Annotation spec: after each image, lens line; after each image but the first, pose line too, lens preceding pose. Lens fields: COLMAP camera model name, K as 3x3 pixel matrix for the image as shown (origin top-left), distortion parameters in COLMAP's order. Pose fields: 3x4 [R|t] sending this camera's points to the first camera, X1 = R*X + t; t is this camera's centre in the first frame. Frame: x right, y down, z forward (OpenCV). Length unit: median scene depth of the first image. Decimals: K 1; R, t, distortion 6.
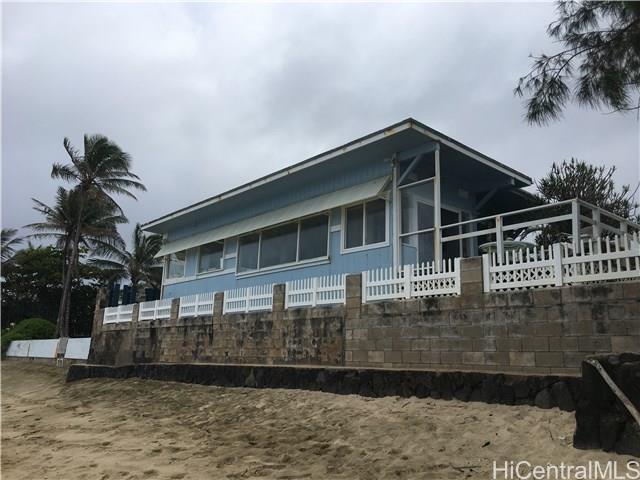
lens RADIAL K [[546.3, 0, 320.0], [0, 546.3, 240.0], [0, 0, 1]] dist [0.094466, -0.130180]
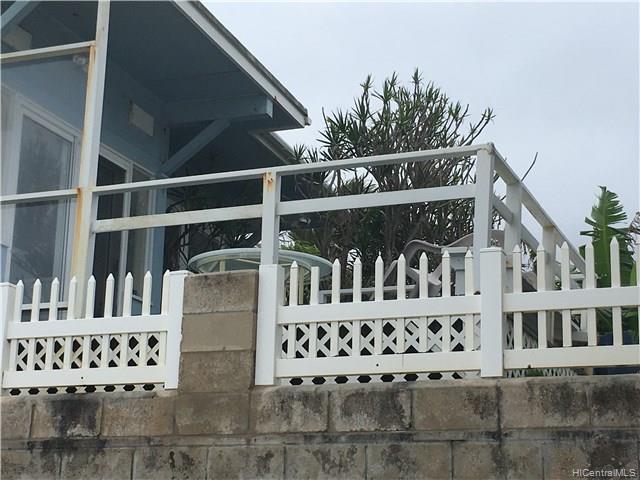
lens RADIAL K [[1120.1, 0, 320.0], [0, 1120.1, 240.0], [0, 0, 1]] dist [0.016249, -0.009146]
pose [[0.866657, 0.119022, 0.484498, 0.010255], [-0.100955, 0.992874, -0.063324, 0.048844], [-0.488583, 0.005968, 0.872497, 0.417468]]
